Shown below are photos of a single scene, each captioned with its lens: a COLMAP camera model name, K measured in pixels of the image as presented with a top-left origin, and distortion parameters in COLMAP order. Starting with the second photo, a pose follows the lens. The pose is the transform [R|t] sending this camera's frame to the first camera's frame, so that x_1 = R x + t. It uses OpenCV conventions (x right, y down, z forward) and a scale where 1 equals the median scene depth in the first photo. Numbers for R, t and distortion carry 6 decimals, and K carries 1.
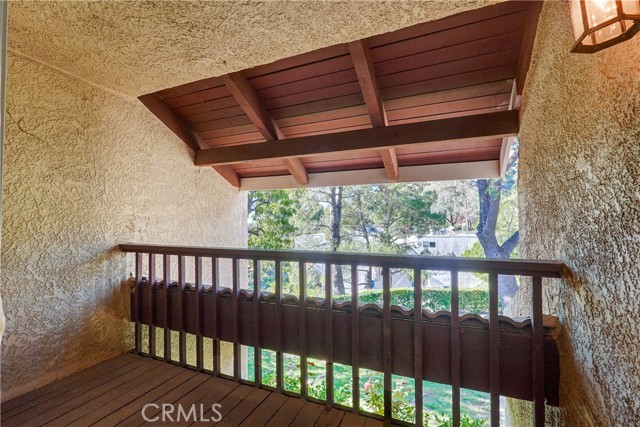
lens RADIAL K [[300.0, 0, 321.9], [0, 300.0, 210.9], [0, 0, 1]] dist [-0.012087, 0.001031]
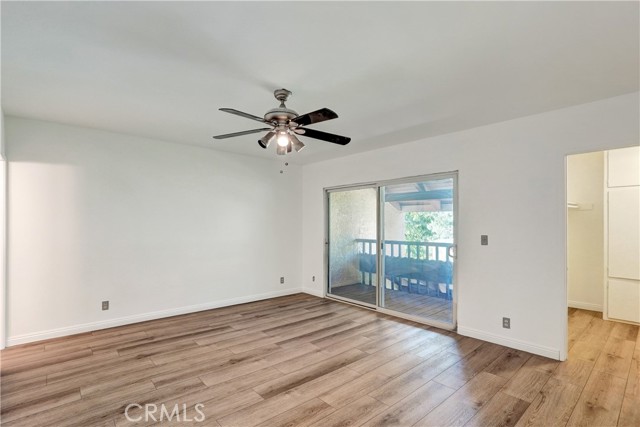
lens RADIAL K [[311.7, 0, 311.0], [0, 311.7, 225.7], [0, 0, 1]] dist [0.017586, 0.000035]
pose [[0.895801, 0.011179, -0.444315, 0.120332], [0.006648, 0.999235, 0.038544, -0.094067], [0.444406, -0.037481, 0.895041, -1.409205]]
